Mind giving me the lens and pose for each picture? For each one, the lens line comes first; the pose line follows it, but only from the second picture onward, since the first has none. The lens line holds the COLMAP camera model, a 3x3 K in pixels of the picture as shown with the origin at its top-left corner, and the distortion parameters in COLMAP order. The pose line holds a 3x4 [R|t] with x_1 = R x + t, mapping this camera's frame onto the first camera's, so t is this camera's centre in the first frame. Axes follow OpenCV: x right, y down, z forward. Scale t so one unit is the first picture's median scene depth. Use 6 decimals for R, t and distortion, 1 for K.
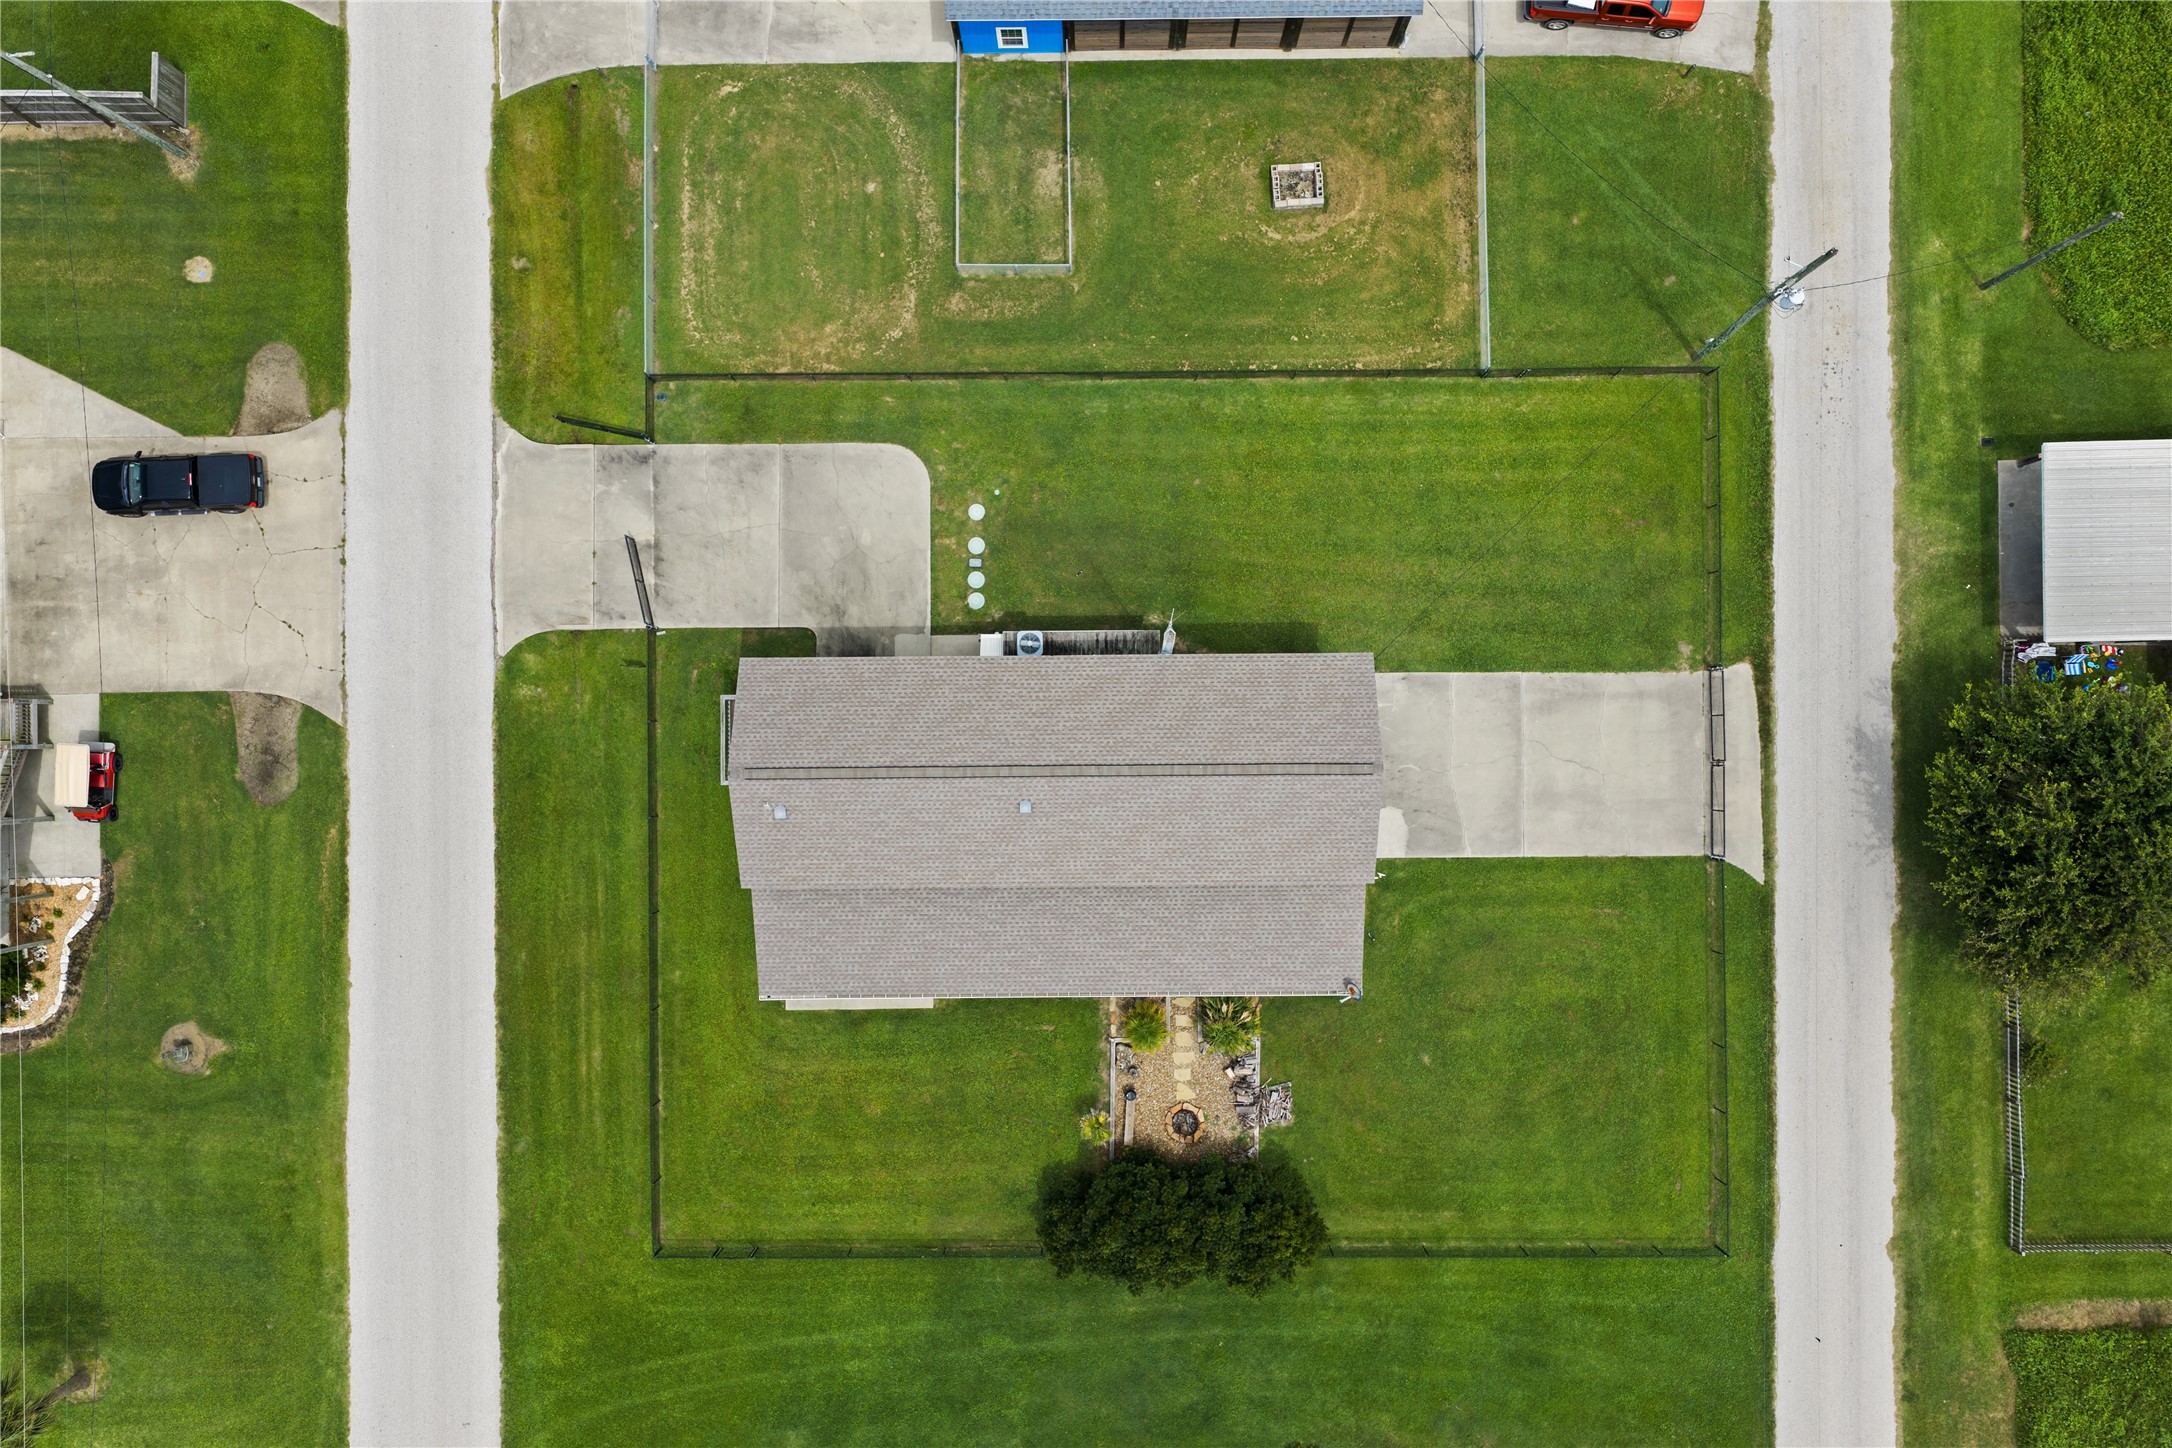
lens RADIAL K [[1790.7, 0, 1086.2], [0, 1790.7, 738.3], [0, 0, 1]] dist [0.032694, -0.072062]
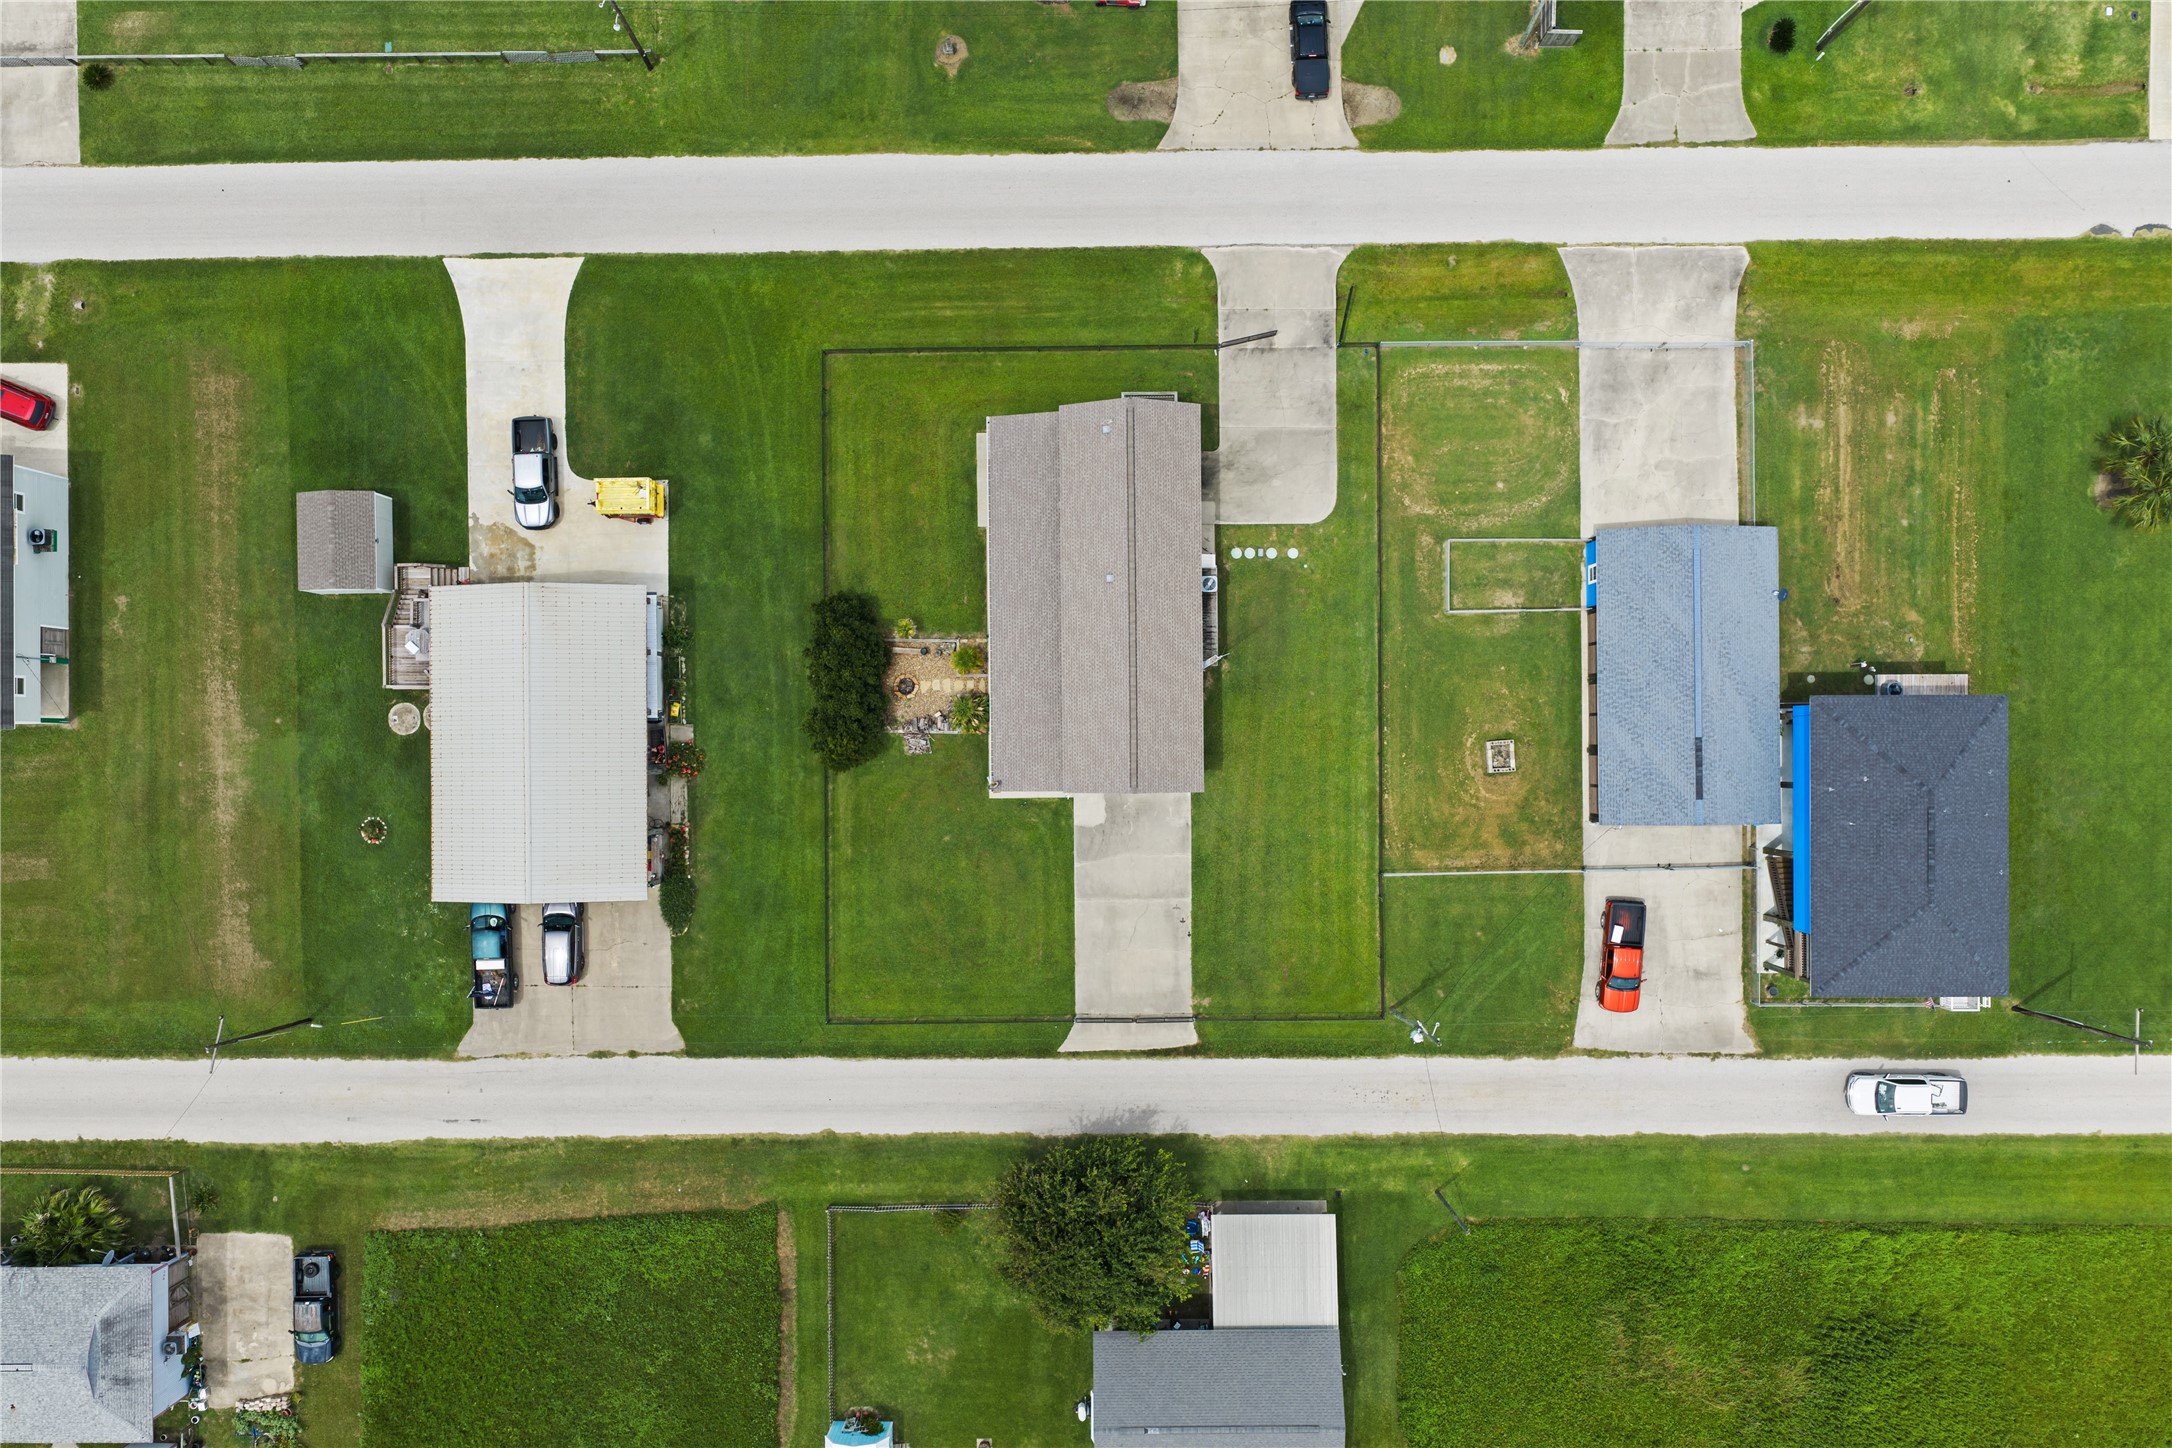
lens RADIAL K [[1790.7, 0, 1086.2], [0, 1790.7, 738.3], [0, 0, 1]] dist [0.032694, -0.072062]
pose [[0.001671, 0.999978, 0.006414, 0.090926], [-0.999900, 0.001580, 0.014020, 0.033375], [0.014010, -0.006436, 0.999881, -0.576024]]
